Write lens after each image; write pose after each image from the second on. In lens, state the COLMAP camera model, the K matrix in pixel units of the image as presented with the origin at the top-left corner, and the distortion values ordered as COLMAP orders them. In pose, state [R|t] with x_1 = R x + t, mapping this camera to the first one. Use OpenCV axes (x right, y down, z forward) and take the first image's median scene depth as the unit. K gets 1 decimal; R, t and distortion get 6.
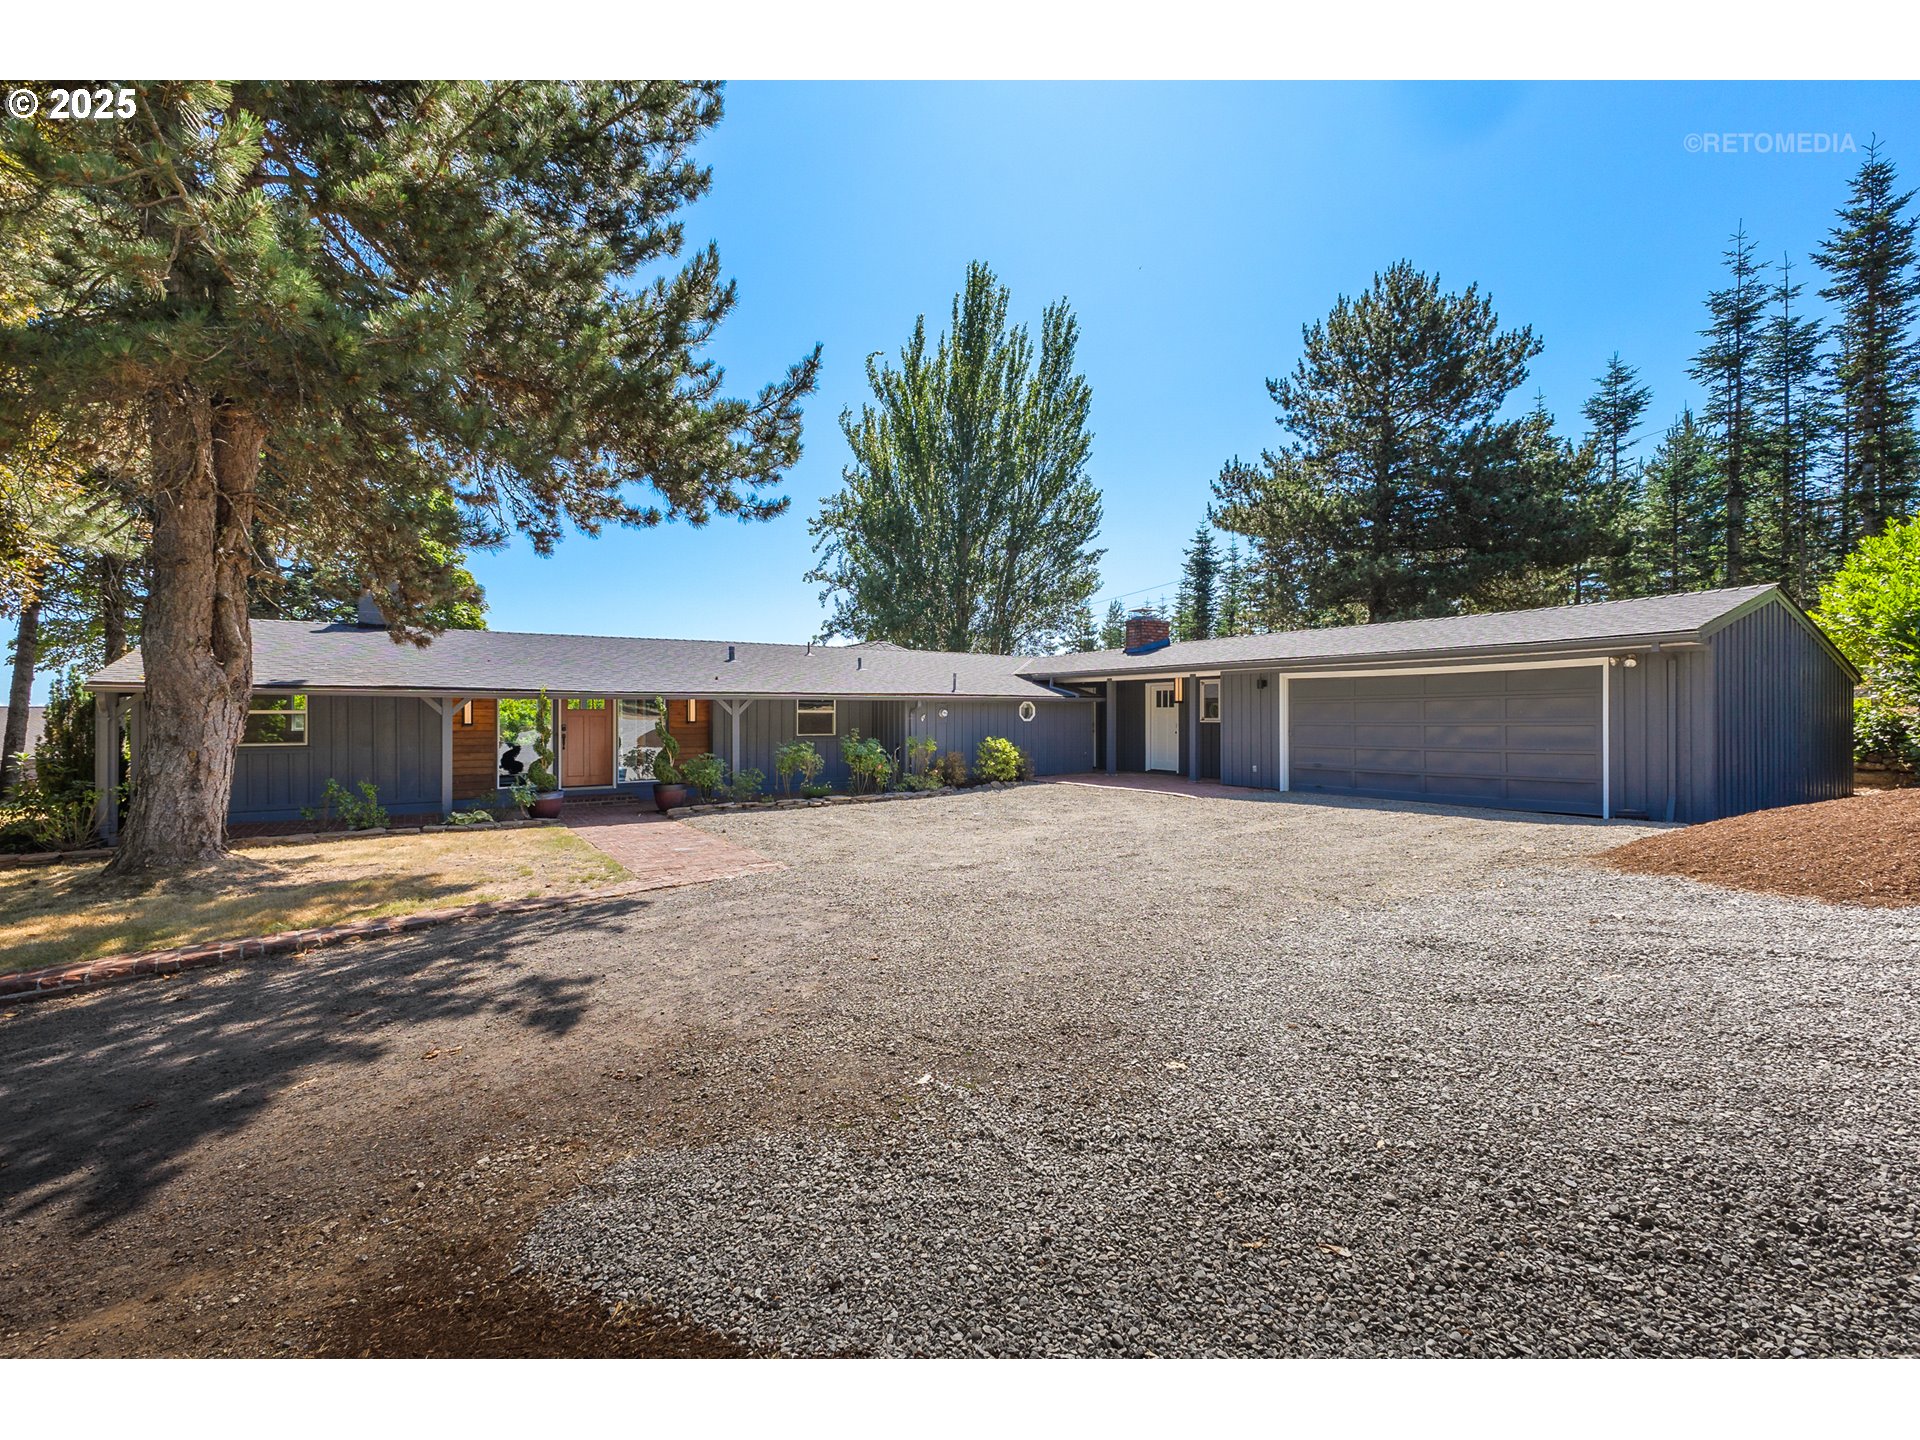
lens RADIAL K [[868.8, 0, 960.0], [0, 868.8, 720.0], [0, 0, 1]] dist [-0.001676, -0.000554]
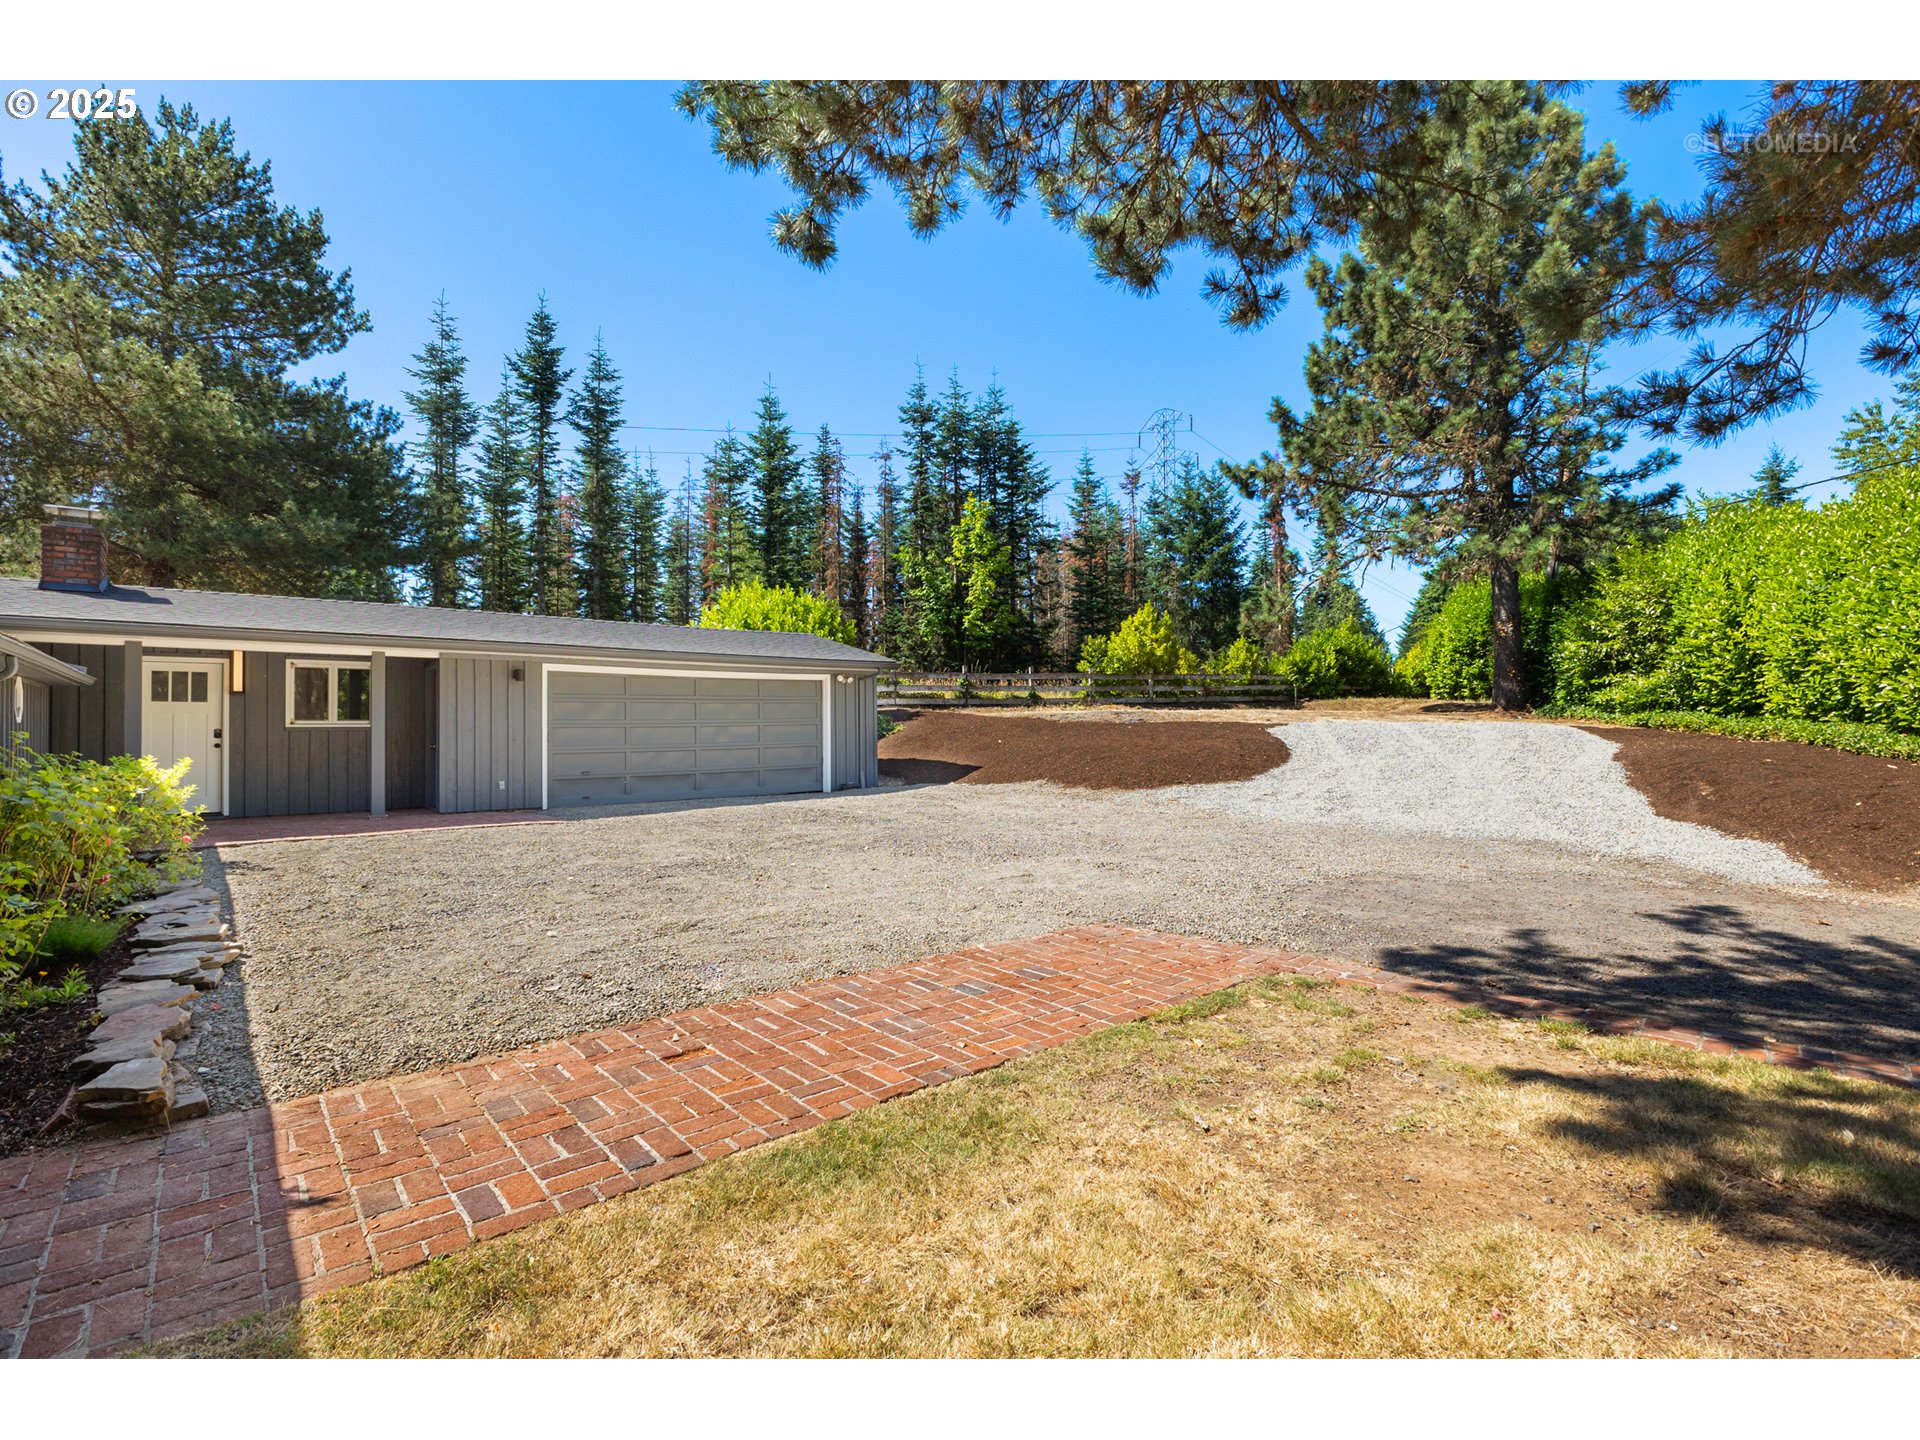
lens RADIAL K [[868.8, 0, 960.0], [0, 868.8, 720.0], [0, 0, 1]] dist [-0.001676, -0.000554]
pose [[-0.076053, 0.006123, 0.997085, -0.483357], [0.006984, 0.999960, -0.005608, 0.006409], [-0.997079, 0.006537, -0.076093, 0.692508]]
